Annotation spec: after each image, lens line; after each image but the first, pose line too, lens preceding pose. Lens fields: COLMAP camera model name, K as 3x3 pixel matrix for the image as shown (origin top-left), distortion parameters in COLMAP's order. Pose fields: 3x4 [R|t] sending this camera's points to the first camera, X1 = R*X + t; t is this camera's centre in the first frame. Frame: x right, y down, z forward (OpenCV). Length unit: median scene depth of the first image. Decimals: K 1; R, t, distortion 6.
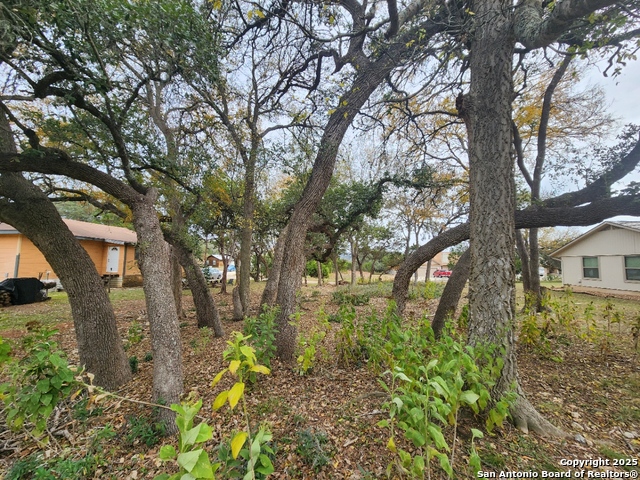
lens RADIAL K [[264.6, 0, 321.4], [0, 264.6, 242.4], [0, 0, 1]] dist [0.003252, 0.000231]
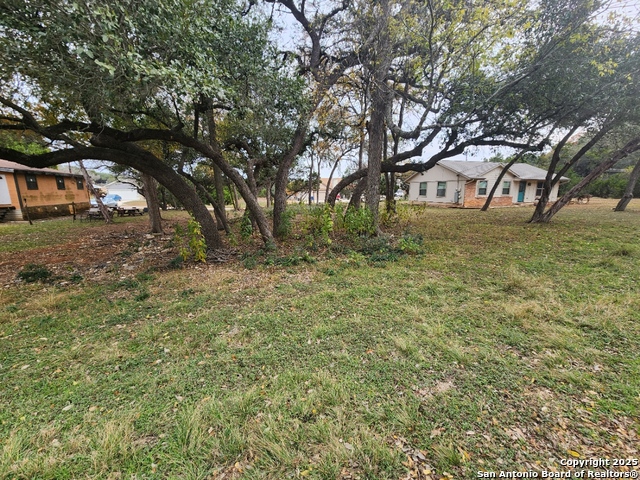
lens RADIAL K [[264.6, 0, 321.4], [0, 264.6, 242.4], [0, 0, 1]] dist [0.003252, 0.000231]
pose [[0.921597, -0.094901, 0.376368, -0.165168], [-0.011878, 0.962301, 0.271728, -0.020094], [-0.387967, -0.254894, 0.885726, -0.237529]]
